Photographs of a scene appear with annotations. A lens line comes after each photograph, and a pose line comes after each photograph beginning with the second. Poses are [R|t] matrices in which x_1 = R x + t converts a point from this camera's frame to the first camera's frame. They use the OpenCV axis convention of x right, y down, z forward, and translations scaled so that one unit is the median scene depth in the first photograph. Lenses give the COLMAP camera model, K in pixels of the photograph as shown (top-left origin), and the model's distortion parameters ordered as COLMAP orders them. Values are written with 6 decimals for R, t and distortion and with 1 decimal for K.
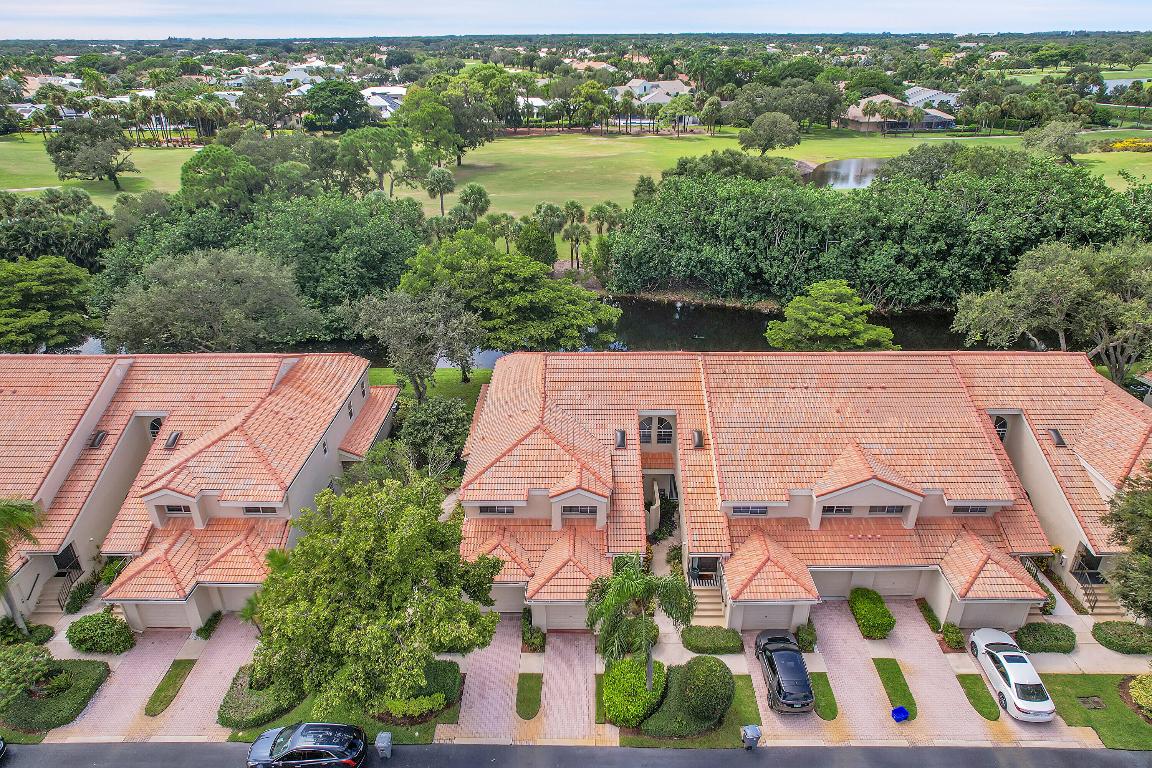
lens RADIAL K [[725.7, 0, 576.0], [0, 725.7, 384.0], [0, 0, 1]] dist [-0.067380, 0.062974]
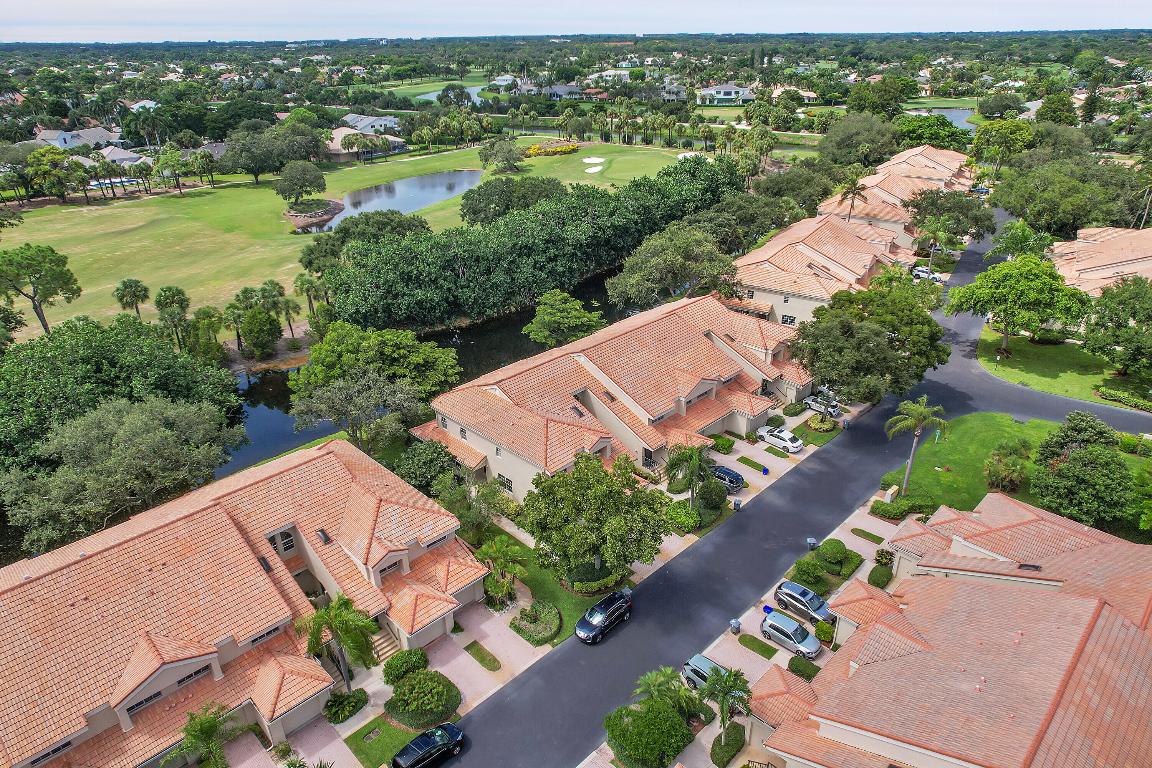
lens RADIAL K [[725.7, 0, 576.0], [0, 725.7, 384.0], [0, 0, 1]] dist [-0.067380, 0.062974]
pose [[0.697524, -0.313410, 0.644387, -0.879748], [0.320496, 0.940767, 0.110635, -0.149148], [-0.640892, 0.129353, 0.756654, -0.228147]]
